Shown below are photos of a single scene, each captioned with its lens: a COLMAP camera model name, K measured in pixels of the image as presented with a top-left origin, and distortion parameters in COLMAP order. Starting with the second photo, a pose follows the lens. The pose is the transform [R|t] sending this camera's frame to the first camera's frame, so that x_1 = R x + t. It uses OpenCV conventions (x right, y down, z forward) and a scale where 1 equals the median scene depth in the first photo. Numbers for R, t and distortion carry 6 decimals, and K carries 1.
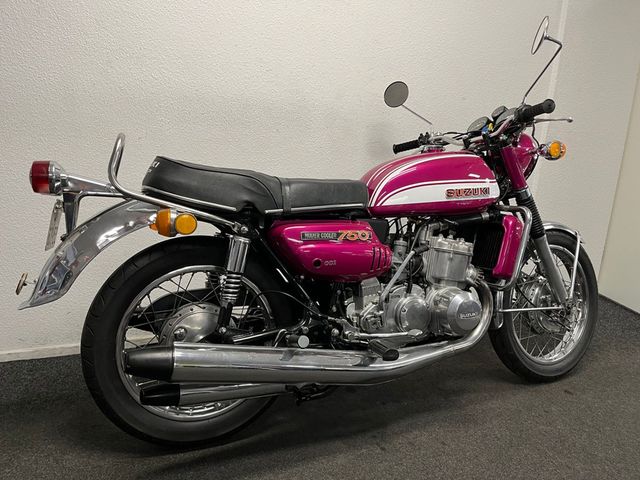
lens RADIAL K [[489.8, 0, 321.1], [0, 489.8, 237.6], [0, 0, 1]] dist [0.100961, -0.141906]
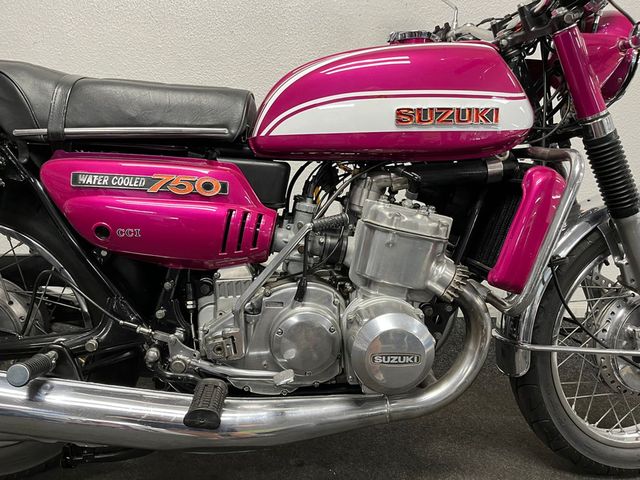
lens RADIAL K [[489.8, 0, 321.1], [0, 489.8, 237.6], [0, 0, 1]] dist [0.100961, -0.141906]
pose [[0.950067, 0.089430, -0.298955, 0.342201], [-0.064559, 0.993657, 0.092079, -0.006752], [0.305294, -0.068181, 0.949814, 0.480184]]
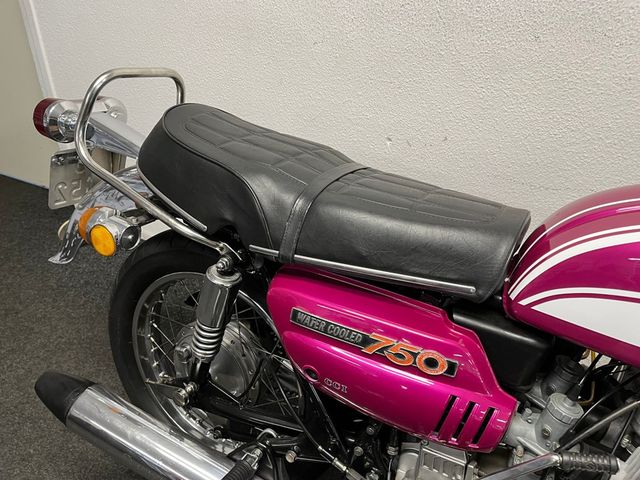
lens RADIAL K [[489.8, 0, 321.1], [0, 489.8, 237.6], [0, 0, 1]] dist [0.100961, -0.141906]
pose [[0.646414, 0.357264, -0.674175, 0.255622], [-0.154188, 0.926536, 0.343158, -0.222384], [0.747245, -0.117873, 0.654011, 0.605555]]
